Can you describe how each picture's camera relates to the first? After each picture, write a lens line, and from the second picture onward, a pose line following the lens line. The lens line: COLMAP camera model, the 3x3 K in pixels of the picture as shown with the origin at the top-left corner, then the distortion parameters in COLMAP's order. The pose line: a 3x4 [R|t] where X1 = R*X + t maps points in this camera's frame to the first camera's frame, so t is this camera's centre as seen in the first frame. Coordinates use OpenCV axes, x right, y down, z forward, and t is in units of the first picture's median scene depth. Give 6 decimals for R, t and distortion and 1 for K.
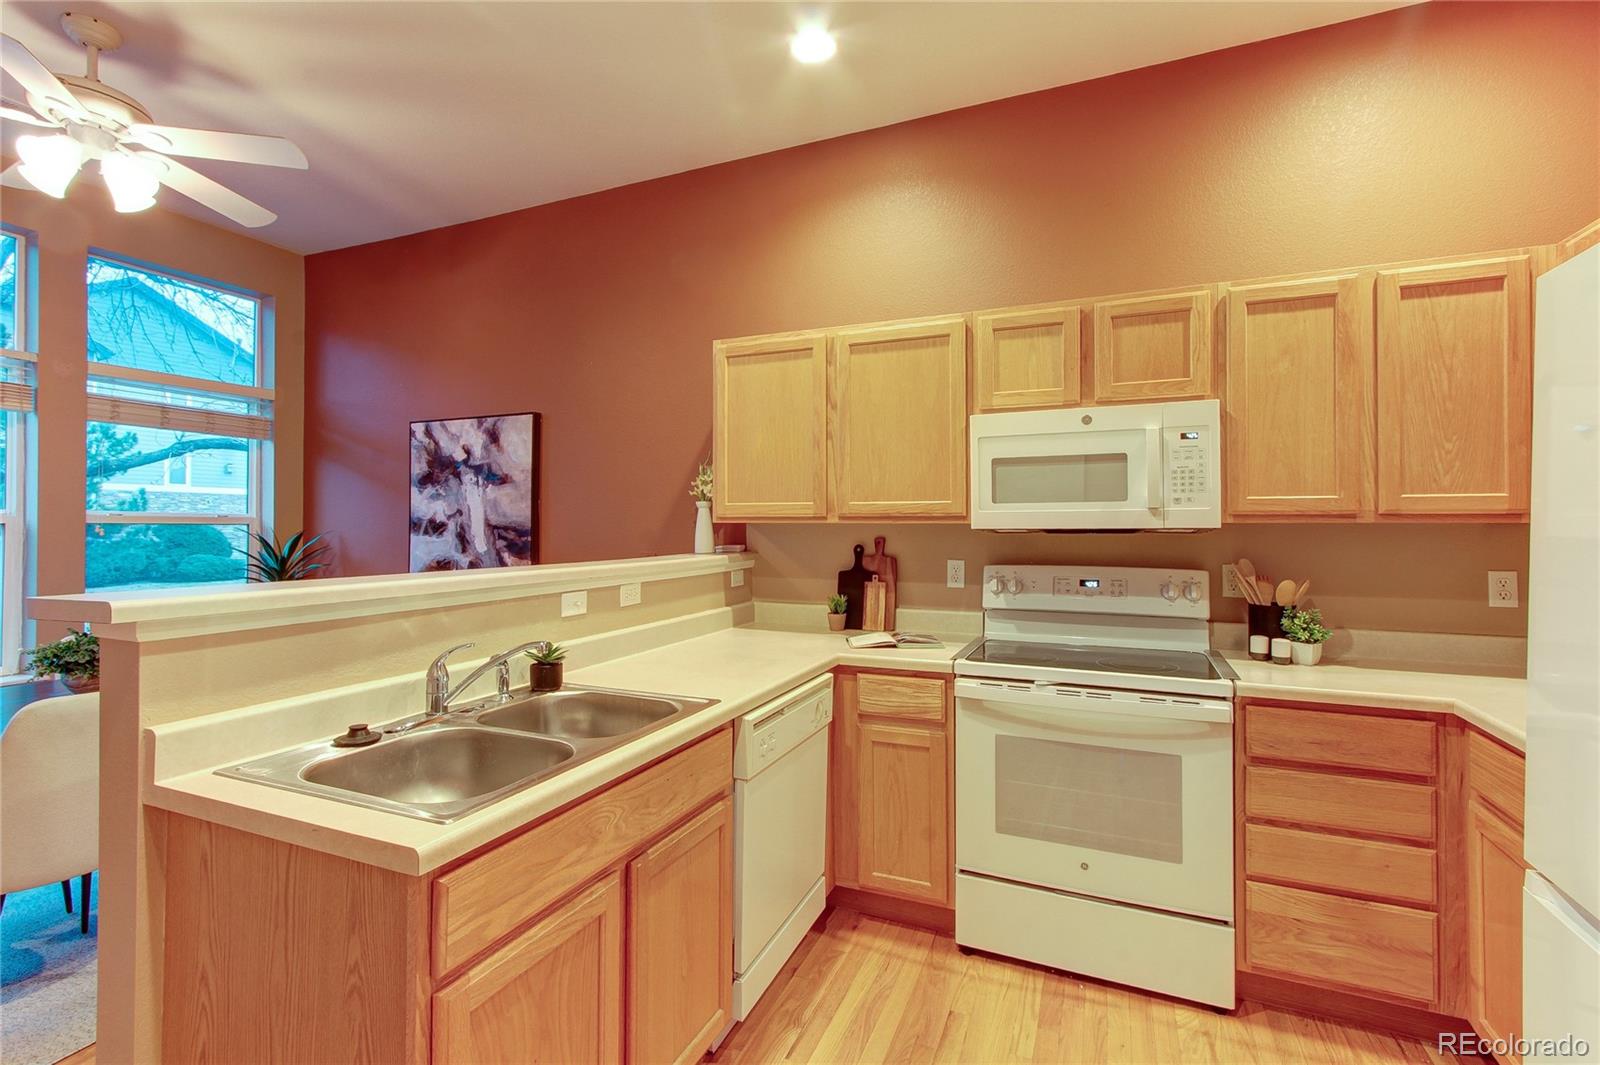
lens RADIAL K [[744.7, 0, 795.6], [0, 744.7, 516.1], [0, 0, 1]] dist [-0.000181, 0.002189]
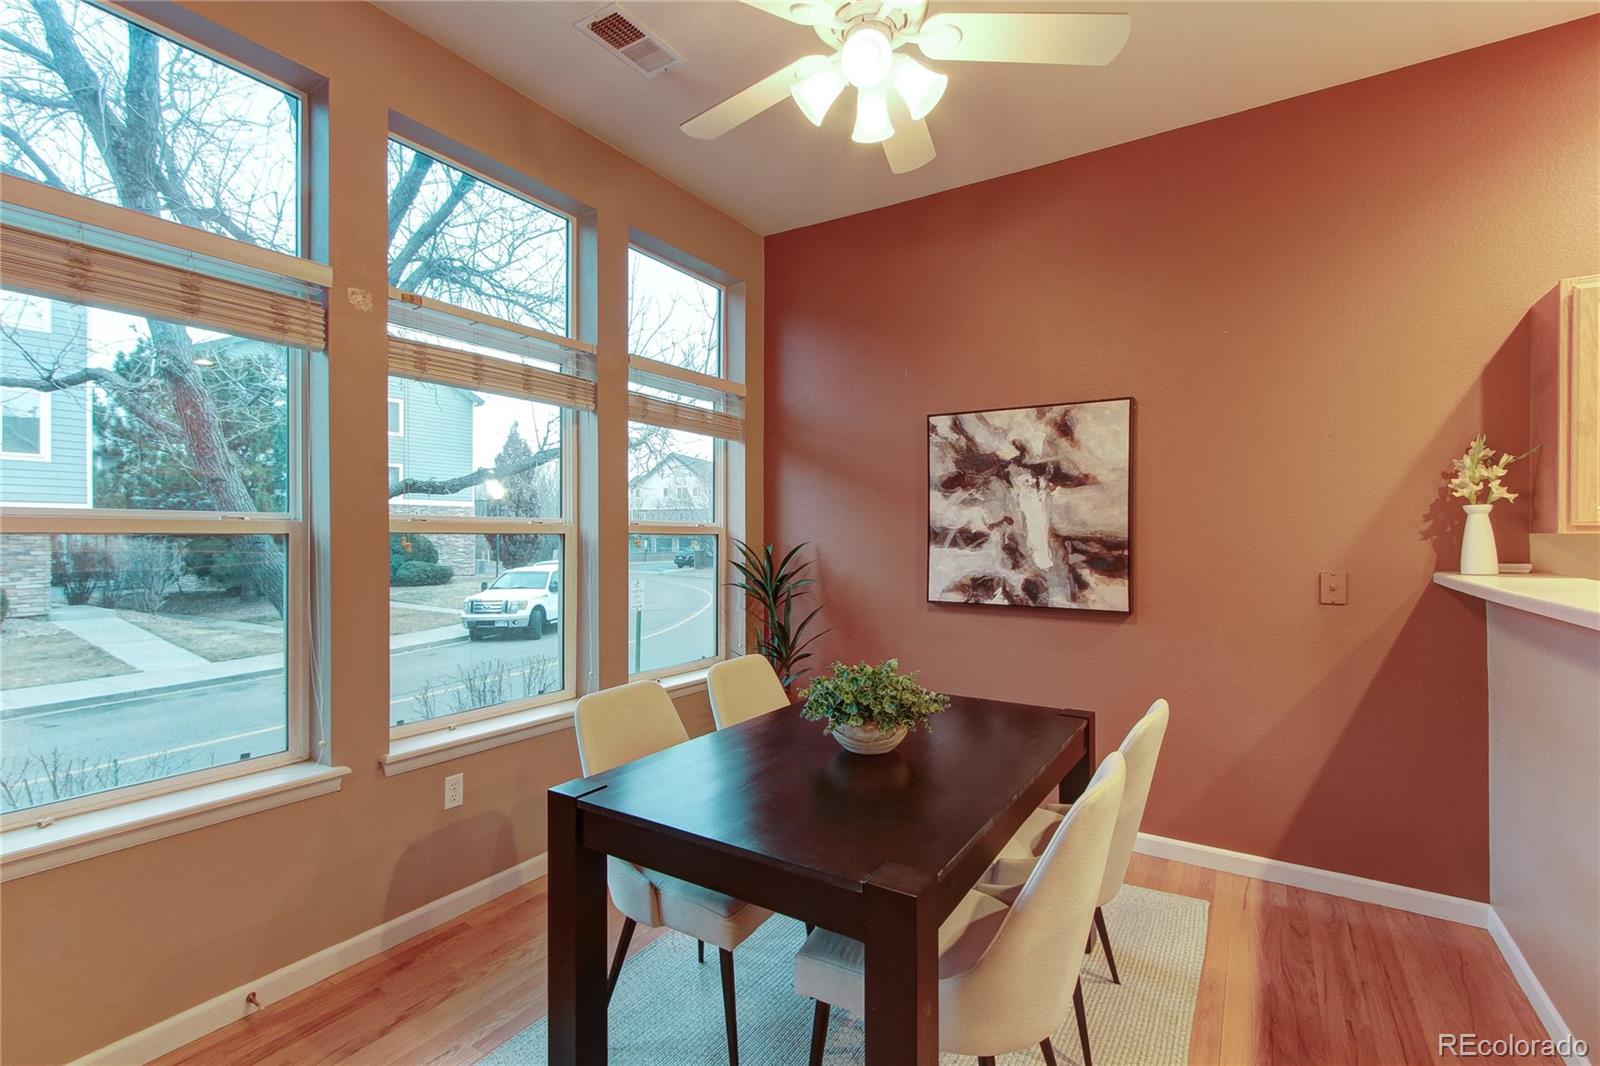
lens RADIAL K [[744.7, 0, 782.8], [0, 744.7, 533.8], [0, 0, 1]] dist [-0.000181, 0.002189]
pose [[0.987489, -0.000238, -0.157689, -0.592543], [0.002224, 0.999920, 0.012416, -0.001058], [0.157673, -0.012611, 0.987411, 0.133607]]
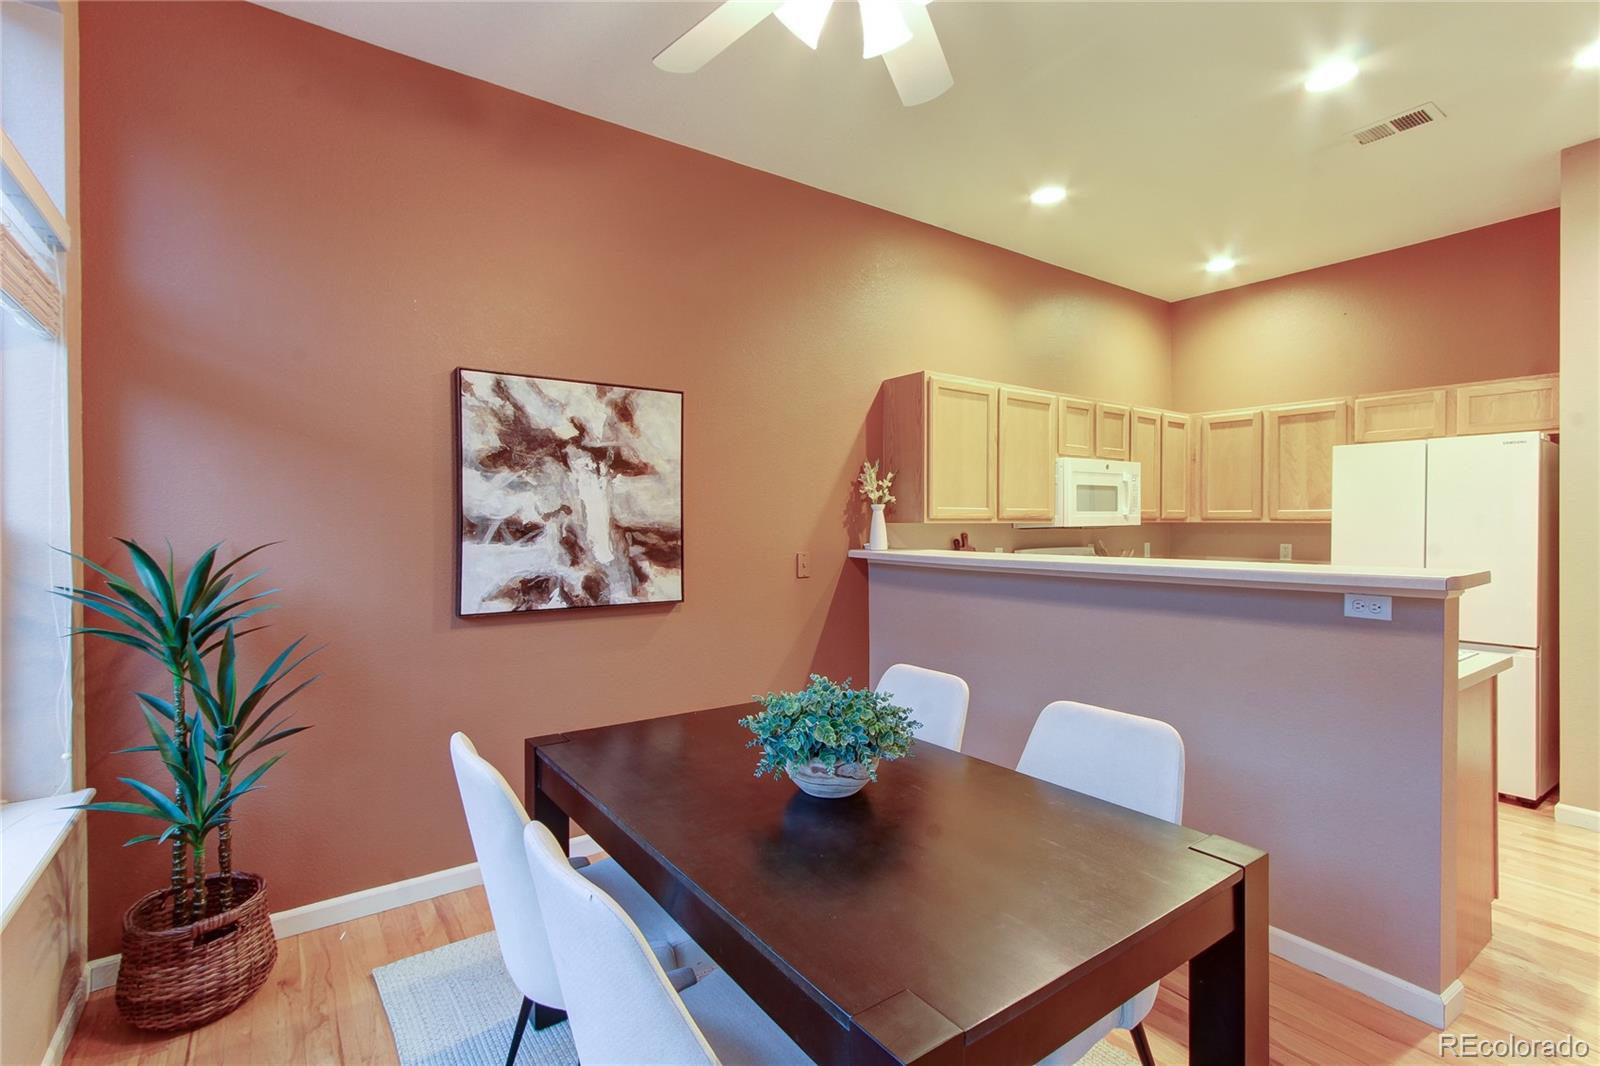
lens RADIAL K [[744.7, 0, 792.6], [0, 744.7, 525.7], [0, 0, 1]] dist [-0.000181, 0.002189]
pose [[0.510986, -0.006972, 0.859561, -0.999462], [-0.008156, 0.999883, 0.012958, -0.000621], [-0.859551, -0.013632, 0.510869, 0.457159]]
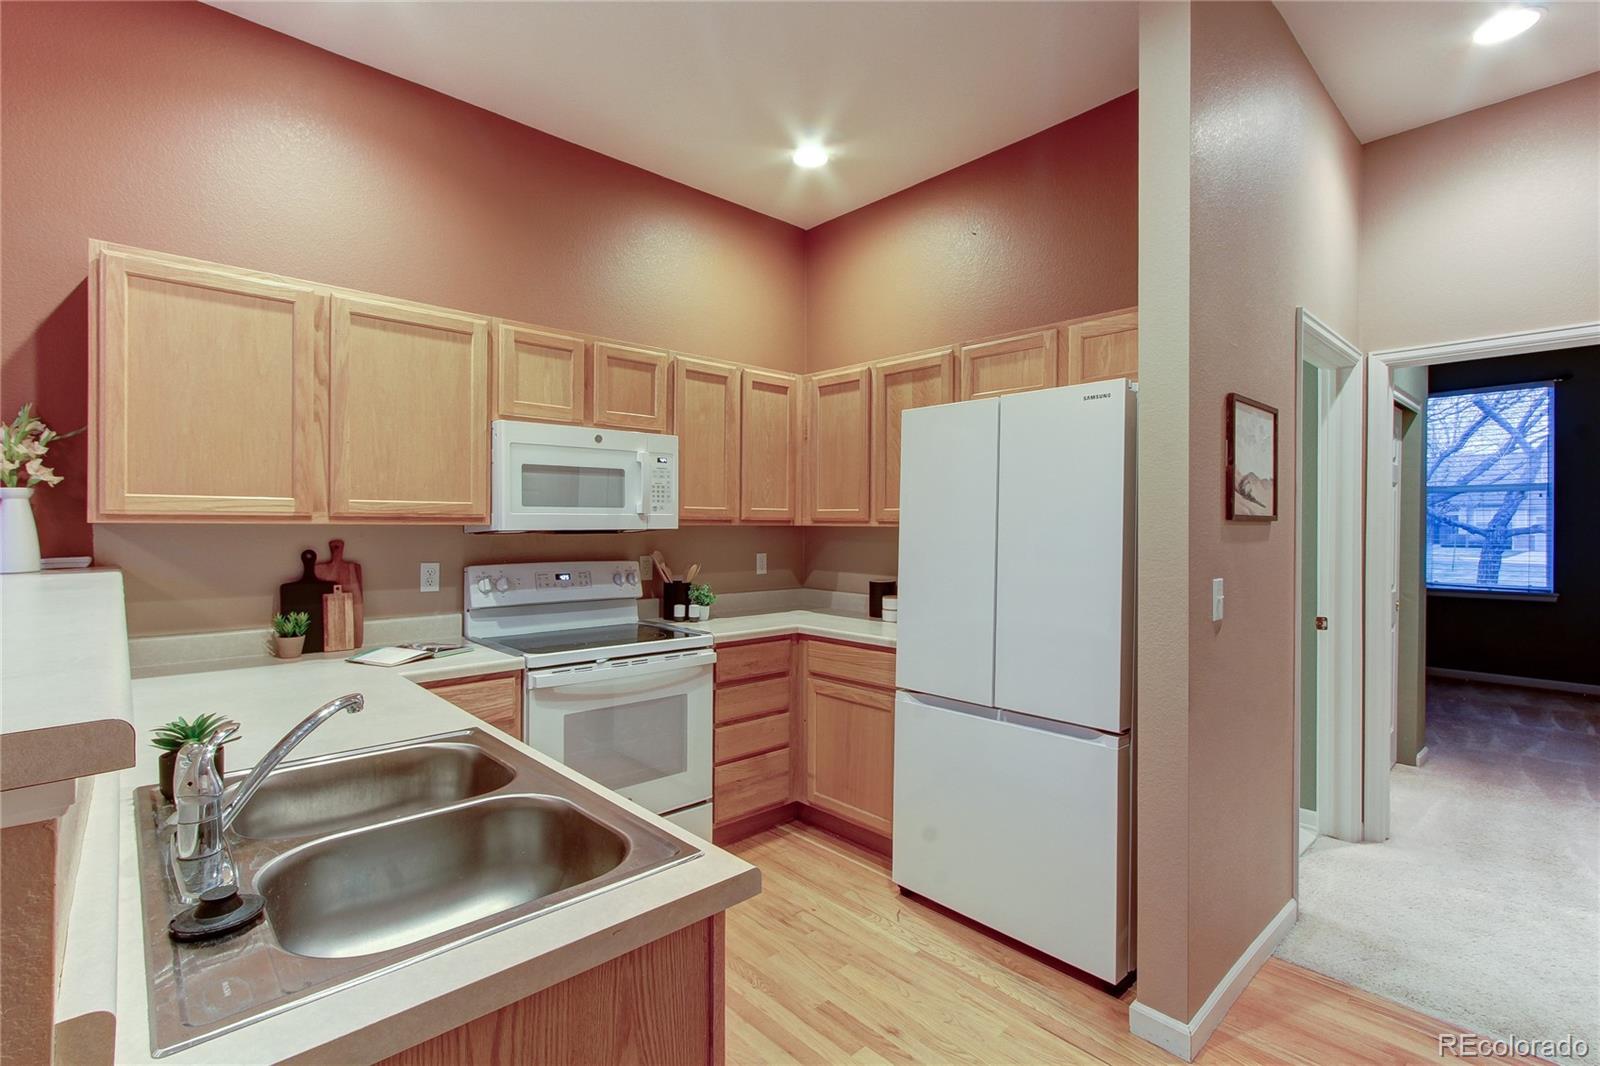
lens RADIAL K [[744.7, 0, 785.2], [0, 744.7, 531.7], [0, 0, 1]] dist [-0.000181, 0.002189]
pose [[0.406442, -0.006561, 0.913653, -0.365143], [-0.013246, 0.999827, 0.013072, 0.000203], [-0.913580, -0.017415, 0.406285, 0.149276]]
